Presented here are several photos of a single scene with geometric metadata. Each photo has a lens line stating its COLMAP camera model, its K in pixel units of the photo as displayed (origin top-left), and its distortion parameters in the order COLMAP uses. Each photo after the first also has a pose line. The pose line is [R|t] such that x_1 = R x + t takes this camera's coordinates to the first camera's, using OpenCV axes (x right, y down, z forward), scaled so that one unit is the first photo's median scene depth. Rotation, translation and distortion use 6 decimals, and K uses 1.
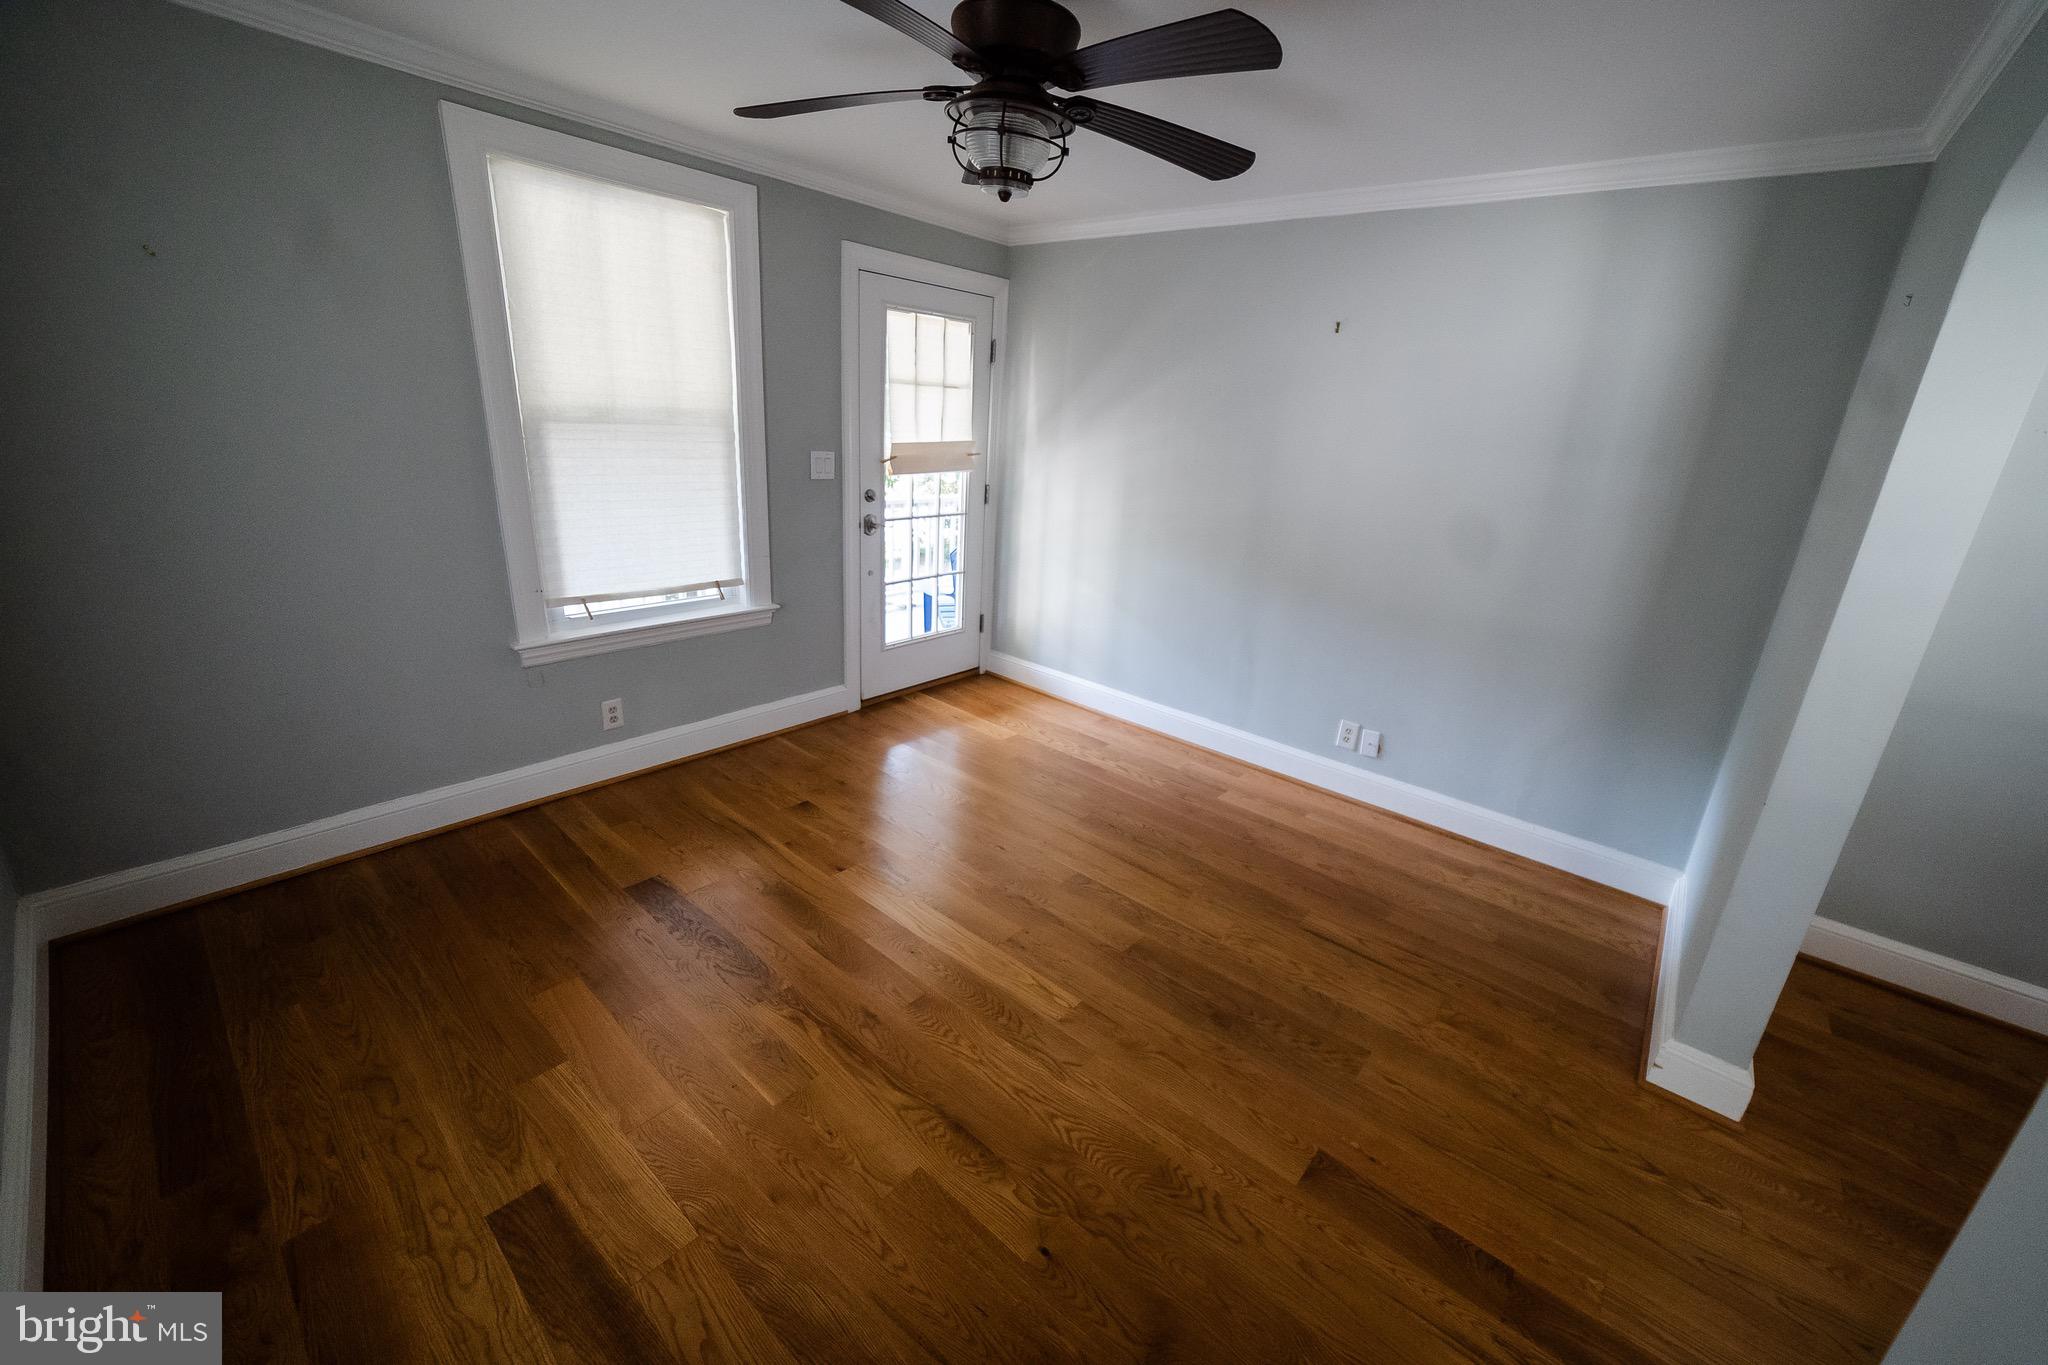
lens RADIAL K [[792.1, 0, 1042.7], [0, 792.1, 689.9], [0, 0, 1]] dist [-0.008605, 0.000499]
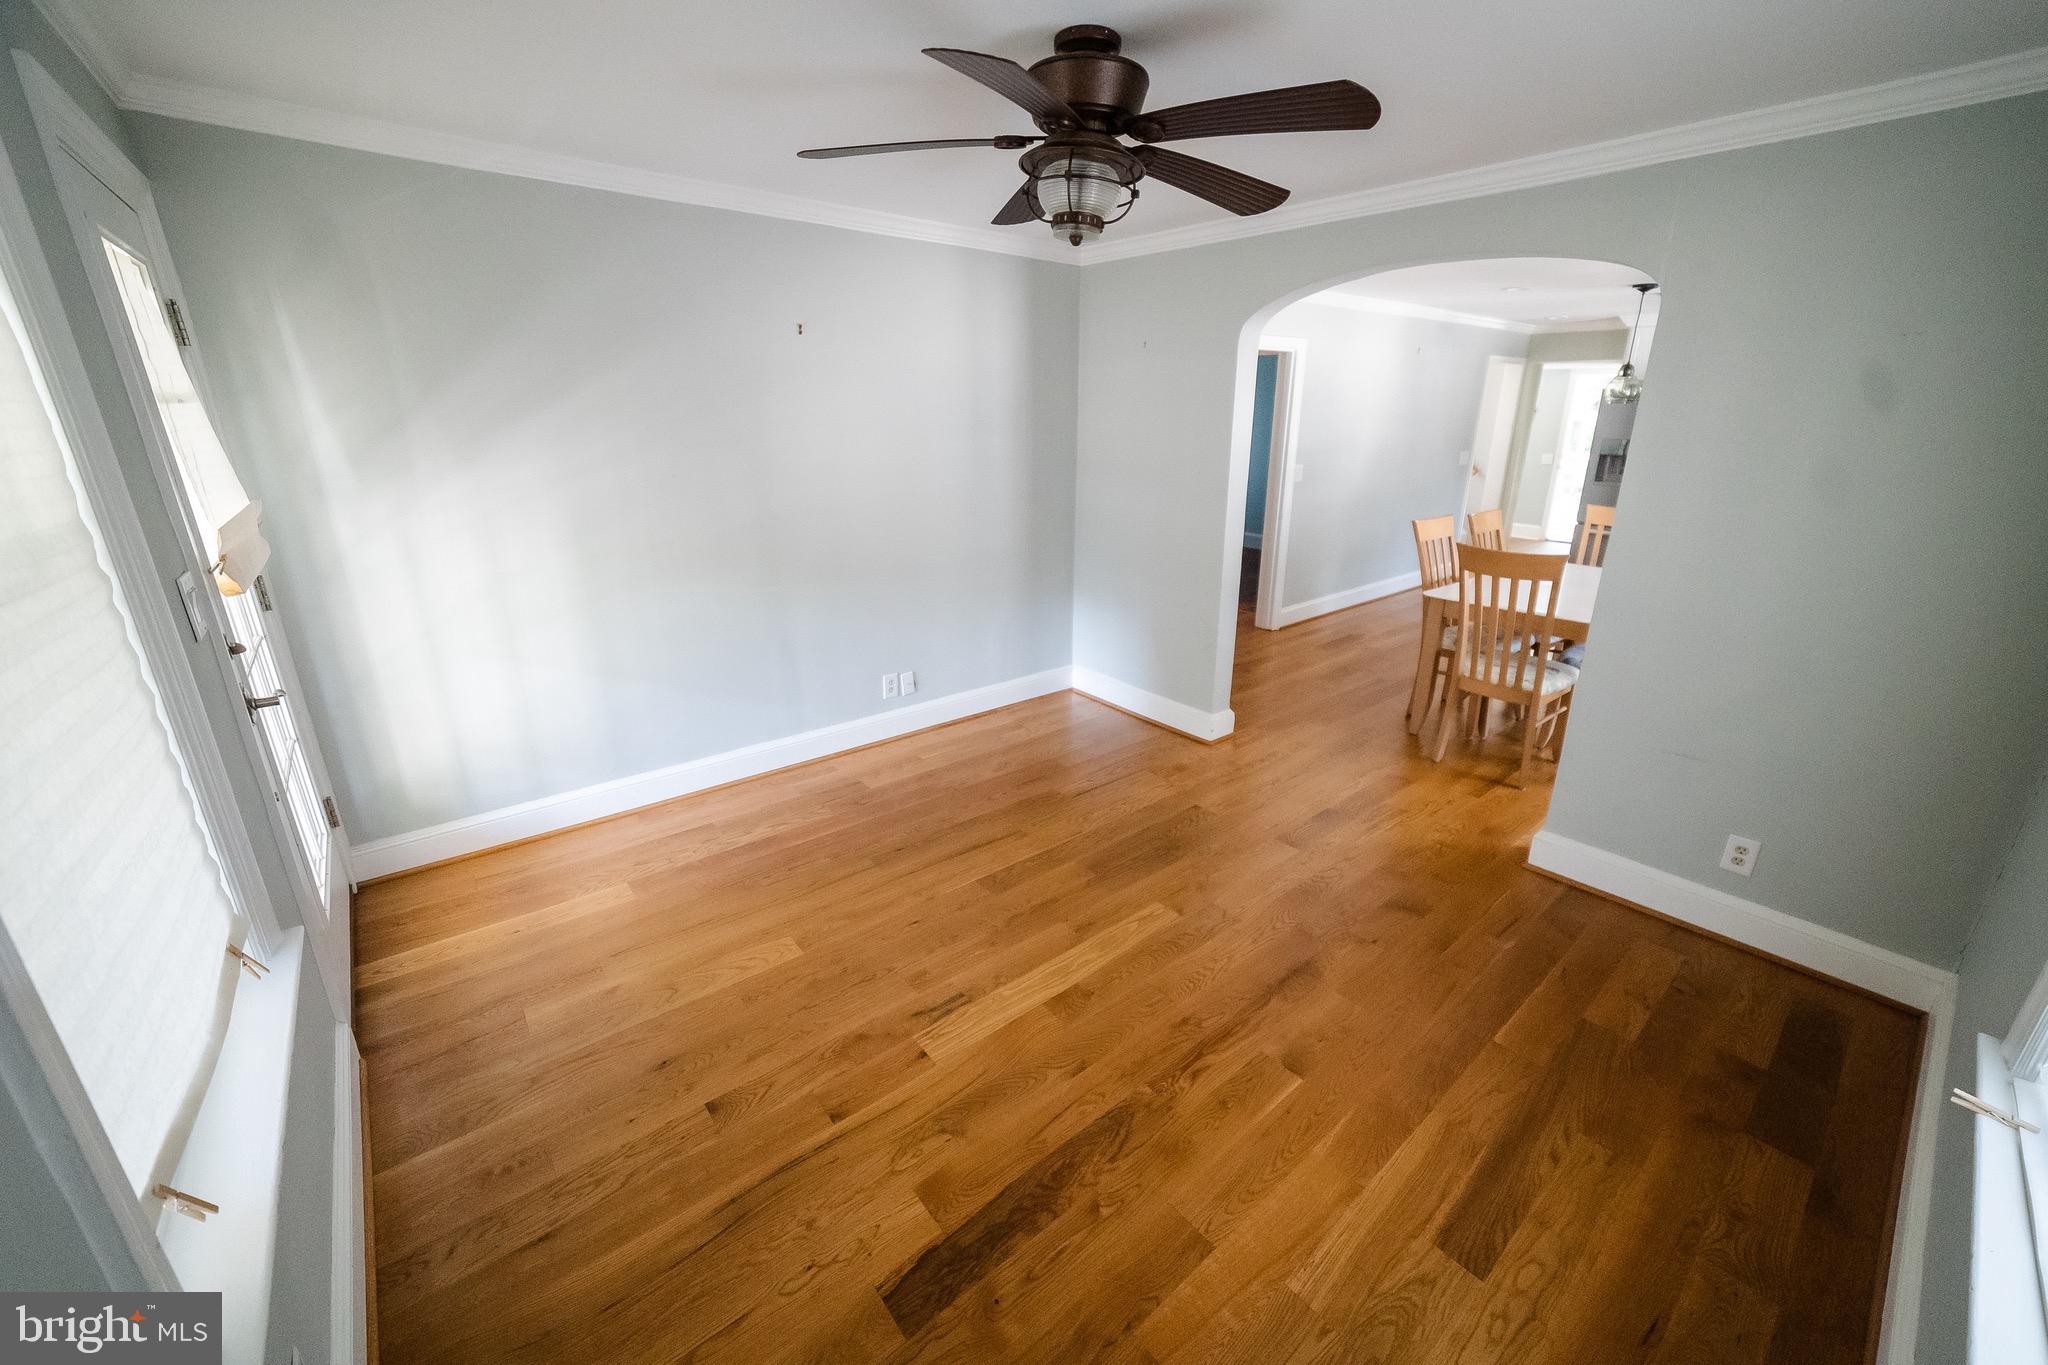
lens RADIAL K [[792.1, 0, 1042.0], [0, 792.1, 688.3], [0, 0, 1]] dist [-0.008605, 0.000499]
pose [[0.162617, -0.386680, 0.907763, -0.716225], [0.324206, 0.889867, 0.320979, -0.271798], [-0.931904, 0.242106, 0.270072, 0.533059]]
